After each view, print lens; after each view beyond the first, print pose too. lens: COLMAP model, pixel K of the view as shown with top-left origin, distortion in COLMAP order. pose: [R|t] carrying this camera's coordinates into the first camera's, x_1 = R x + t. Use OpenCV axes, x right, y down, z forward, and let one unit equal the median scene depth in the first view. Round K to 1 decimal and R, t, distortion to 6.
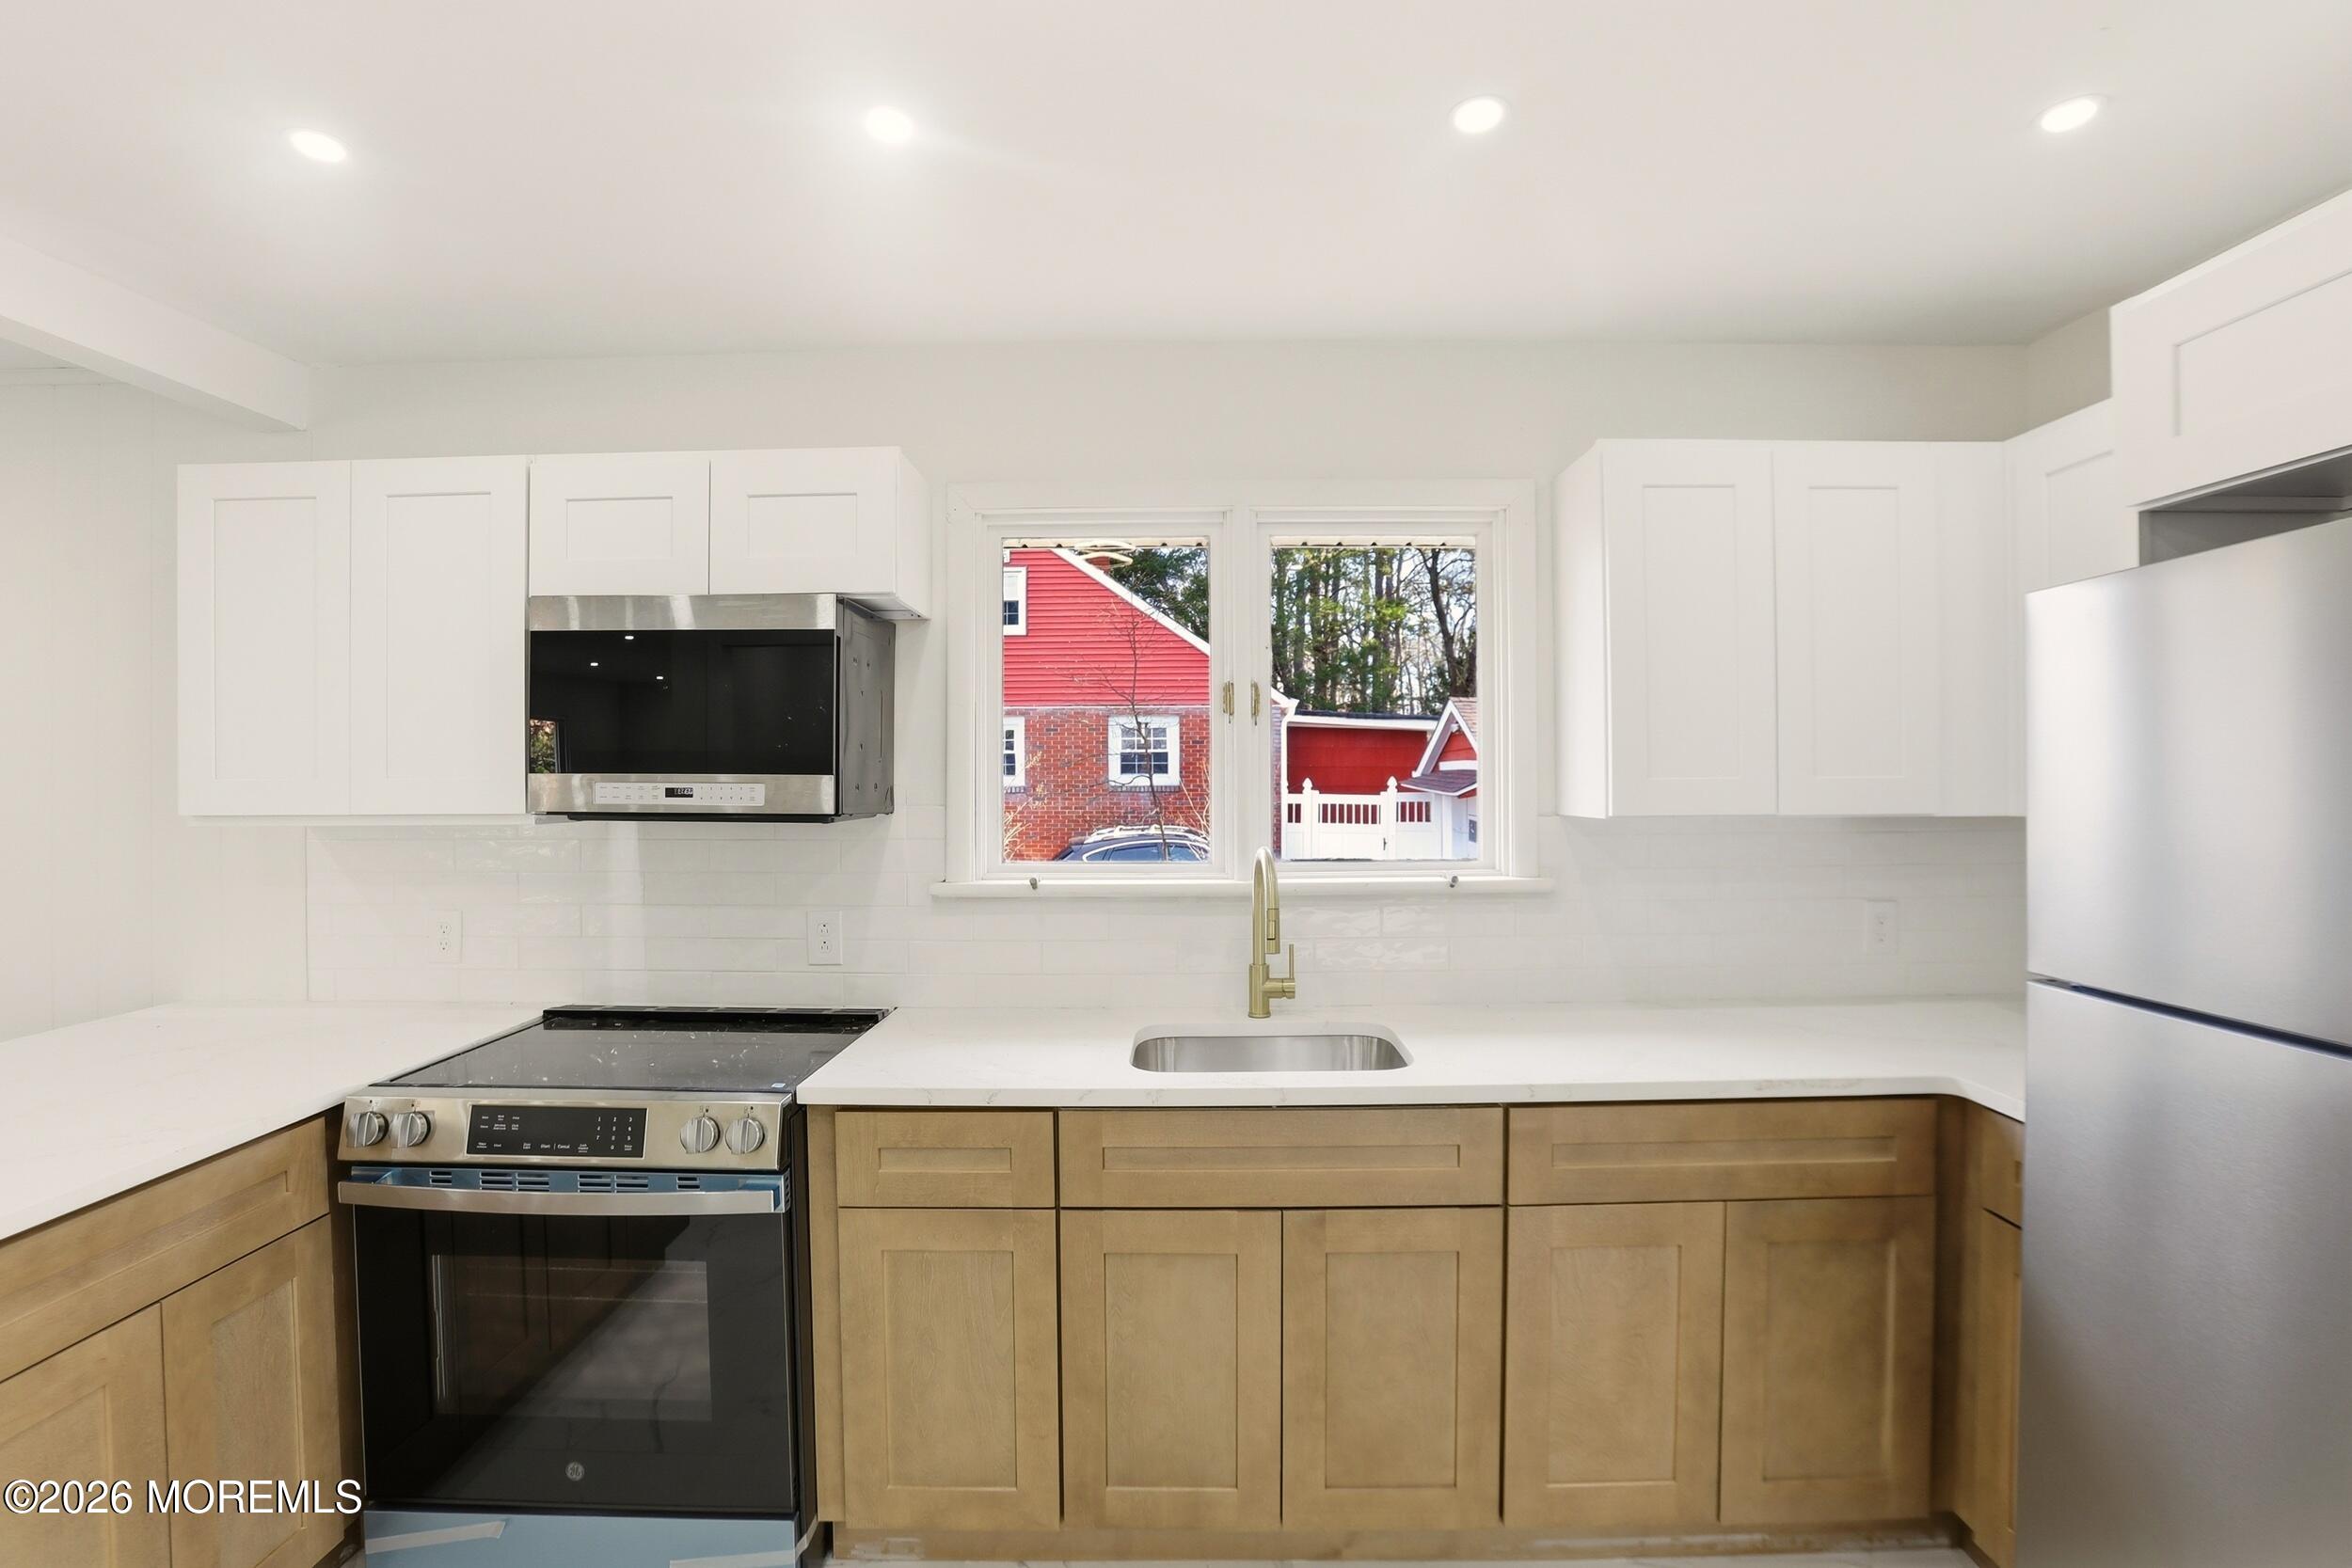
lens RADIAL K [[1077.4, 0, 1168.4], [0, 1077.4, 771.6], [0, 0, 1]] dist [-0.084441, 0.029749]
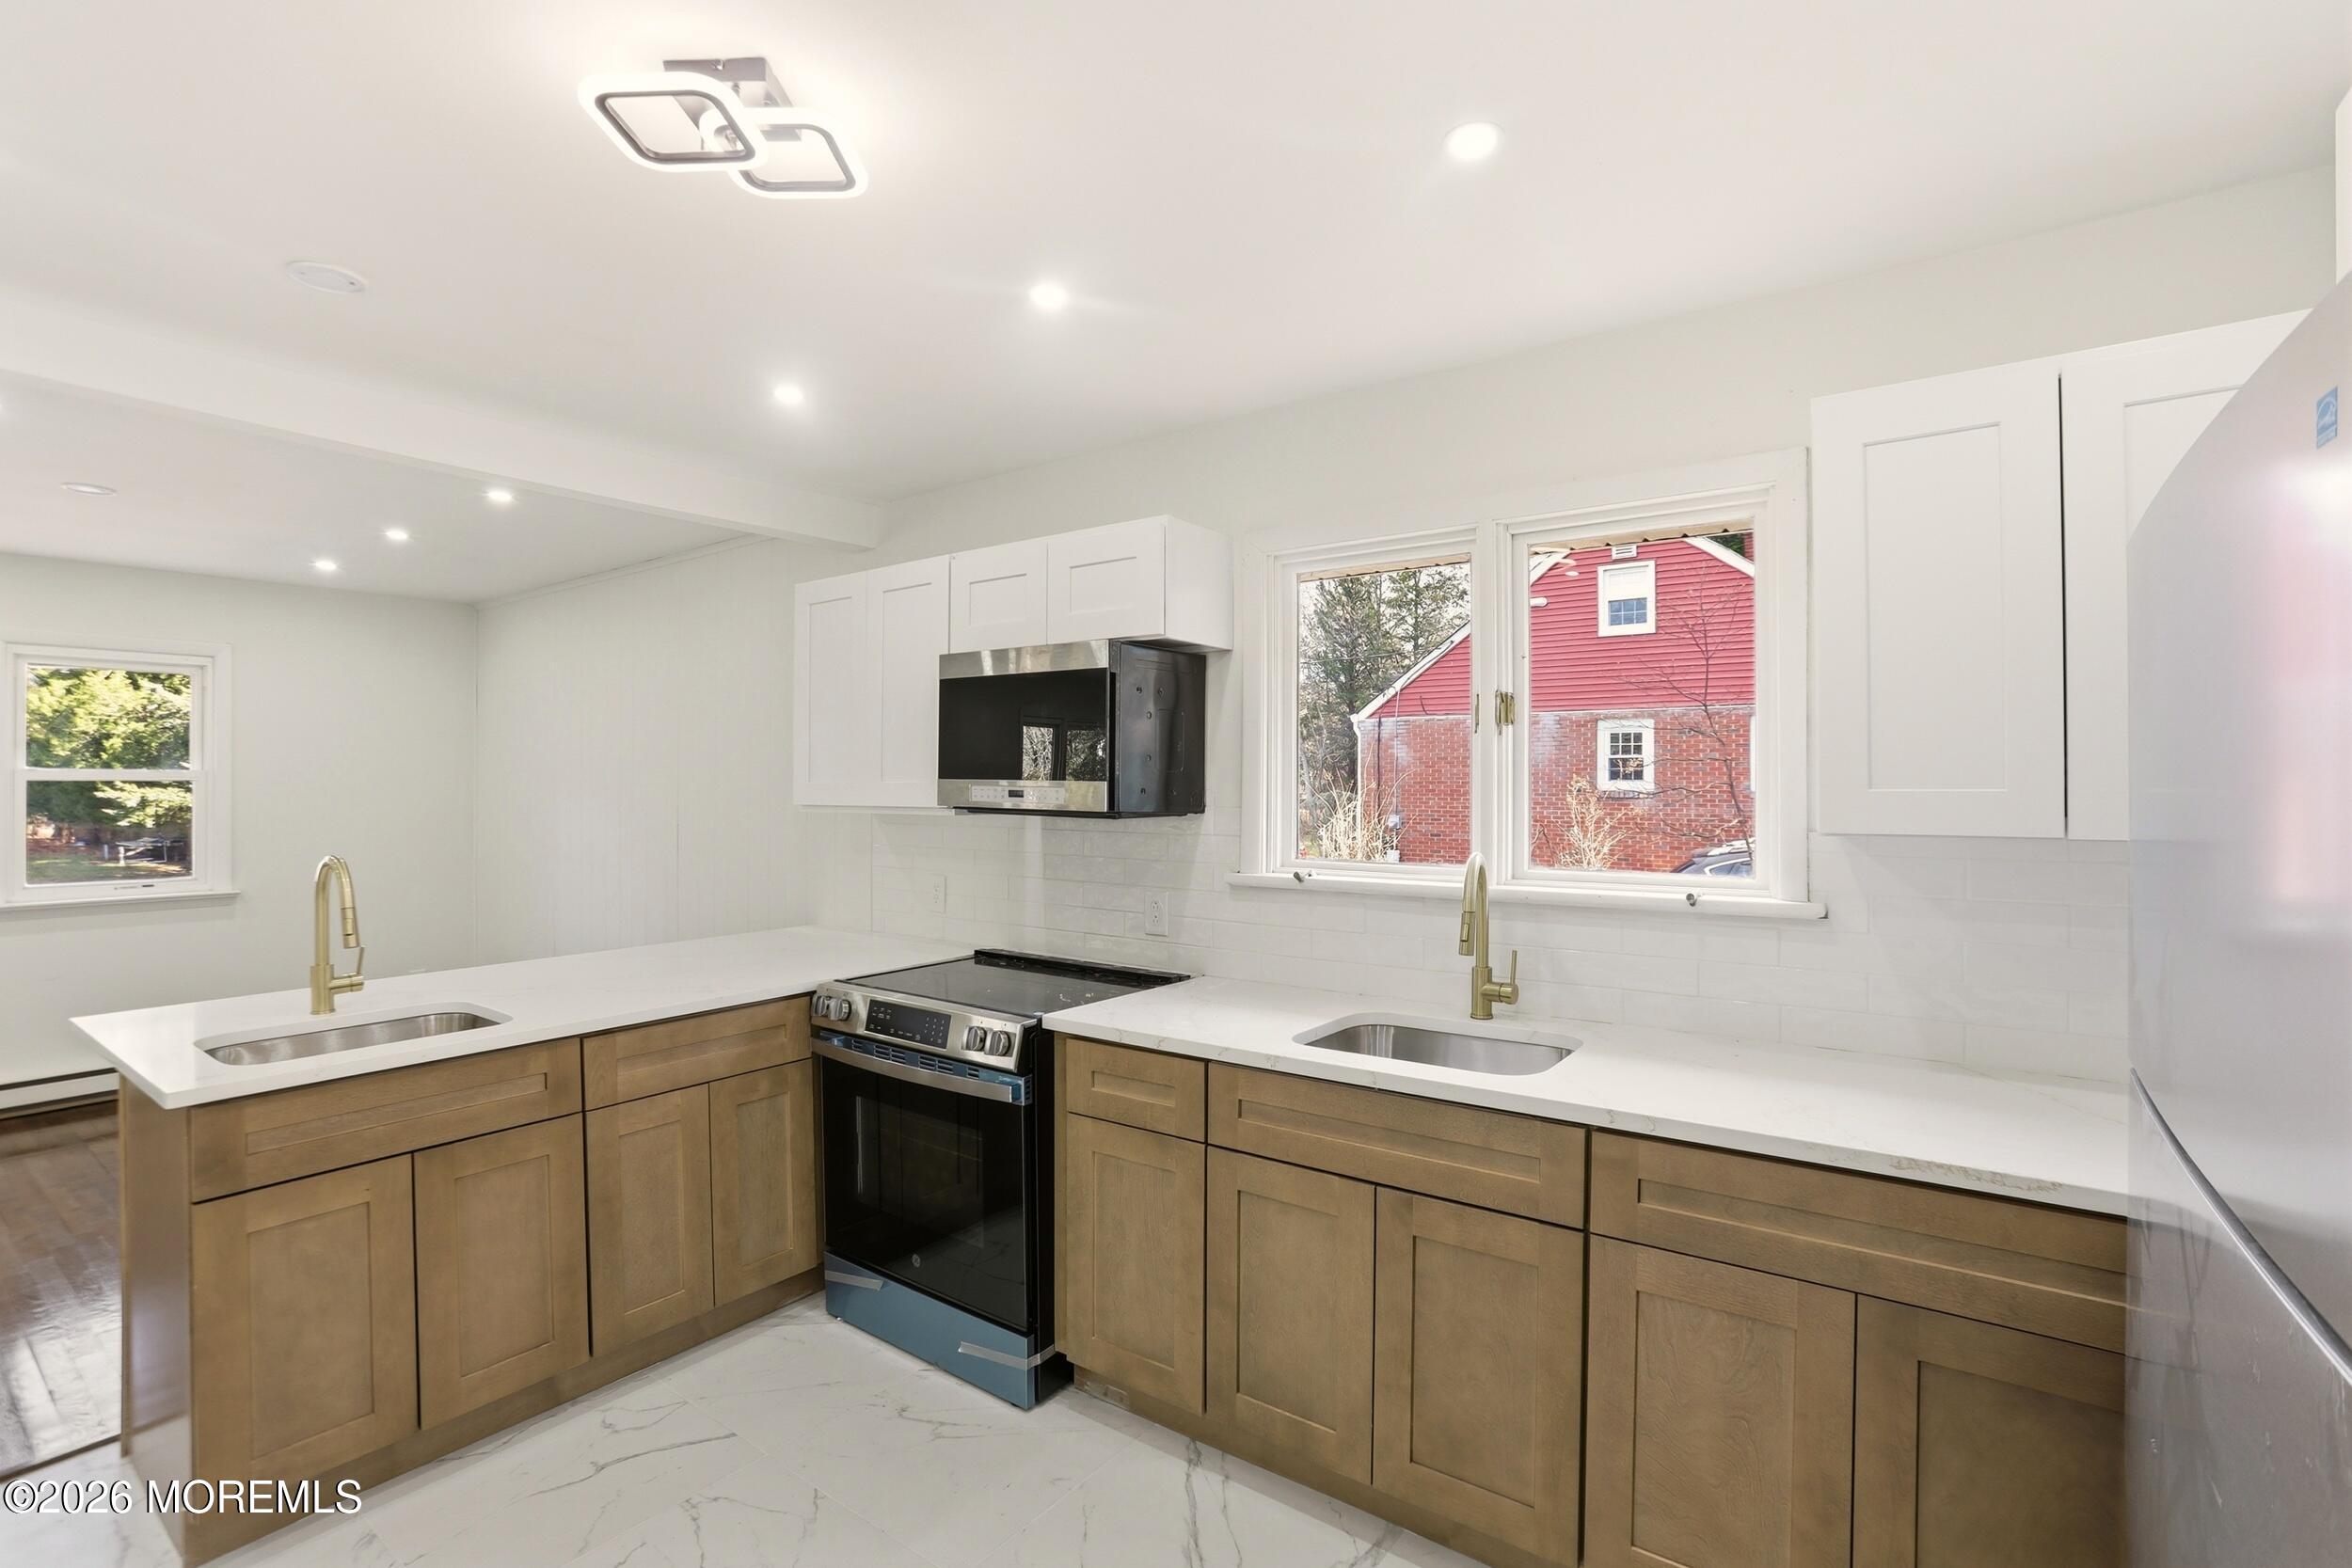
lens RADIAL K [[1077.4, 0, 1168.4], [0, 1077.4, 771.6], [0, 0, 1]] dist [-0.084441, 0.029749]
pose [[0.805902, -0.002242, -0.592045, 0.573425], [-0.000808, 0.999988, -0.004887, -0.001972], [0.592048, 0.004417, 0.805890, 0.005038]]
